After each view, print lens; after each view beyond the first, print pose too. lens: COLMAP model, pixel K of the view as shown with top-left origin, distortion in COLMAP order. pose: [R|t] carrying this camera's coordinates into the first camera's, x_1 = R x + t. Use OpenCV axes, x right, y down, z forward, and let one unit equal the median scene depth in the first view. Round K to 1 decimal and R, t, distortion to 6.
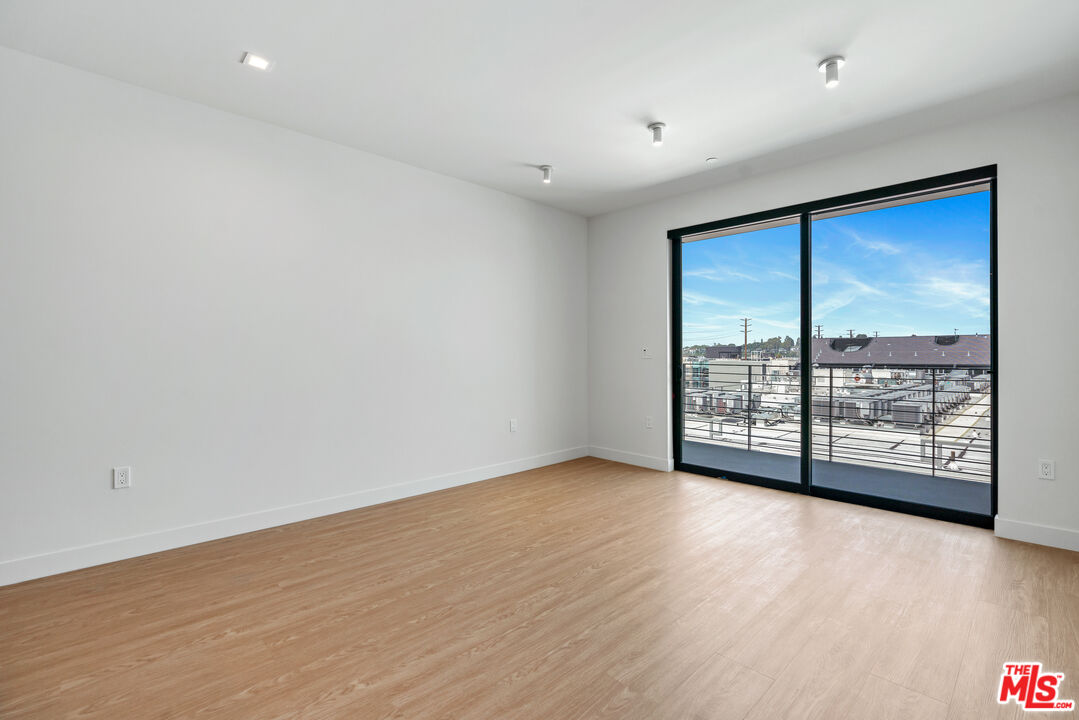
lens RADIAL K [[487.5, 0, 536.5], [0, 487.5, 359.7], [0, 0, 1]] dist [-0.009980, 0.000204]
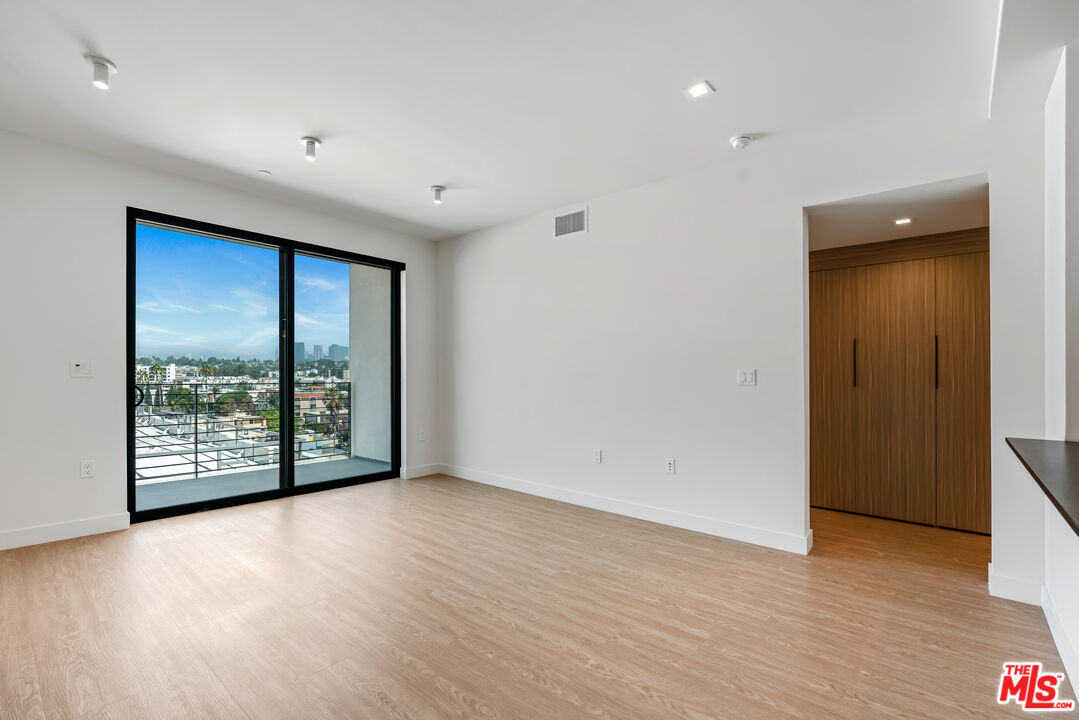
lens RADIAL K [[487.5, 0, 536.5], [0, 487.5, 359.7], [0, 0, 1]] dist [-0.009980, 0.000204]
pose [[-0.086189, 0.031775, 0.995772, -1.042311], [0.001167, 0.999494, -0.031793, -0.014905], [-0.996278, -0.001578, -0.086183, 0.831486]]
